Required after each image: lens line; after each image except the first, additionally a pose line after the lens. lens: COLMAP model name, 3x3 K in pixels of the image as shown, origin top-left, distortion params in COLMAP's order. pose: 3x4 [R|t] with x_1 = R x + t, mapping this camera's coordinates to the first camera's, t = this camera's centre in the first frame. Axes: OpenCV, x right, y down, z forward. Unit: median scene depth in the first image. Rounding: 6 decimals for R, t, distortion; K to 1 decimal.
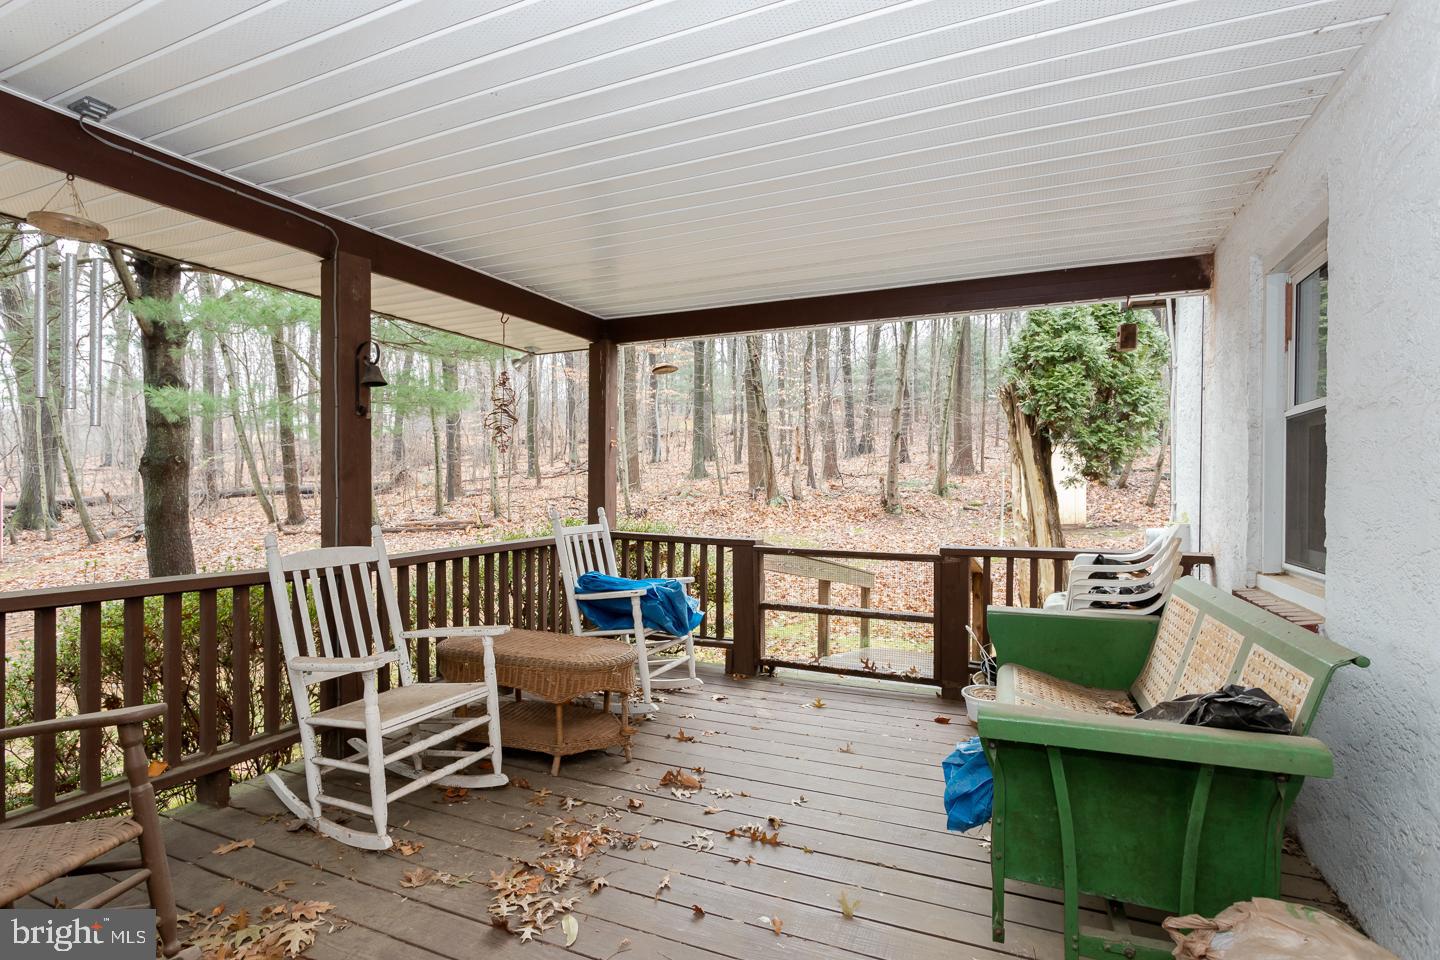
lens RADIAL K [[712.2, 0, 718.9], [0, 712.2, 489.6], [0, 0, 1]] dist [-0.015855, 0.004887]
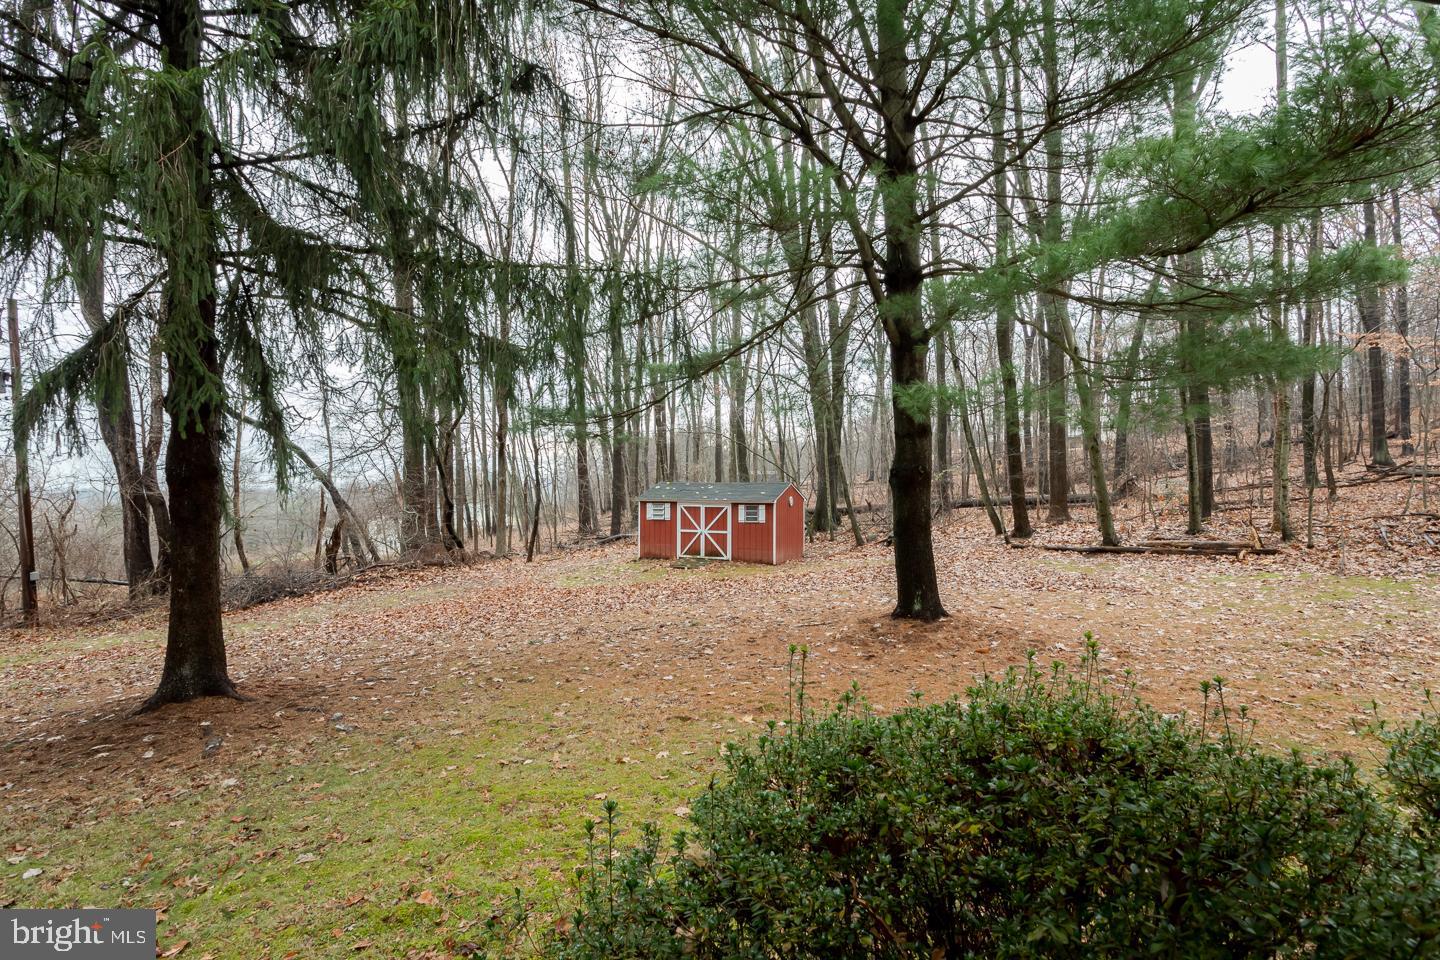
lens RADIAL K [[712.2, 0, 719.9], [0, 712.2, 489.8], [0, 0, 1]] dist [-0.015855, 0.004887]
pose [[0.602221, -0.006723, -0.798301, -0.082798], [-0.005763, 0.999902, -0.012768, -0.000052], [0.798309, 0.012290, 0.602123, 0.103636]]
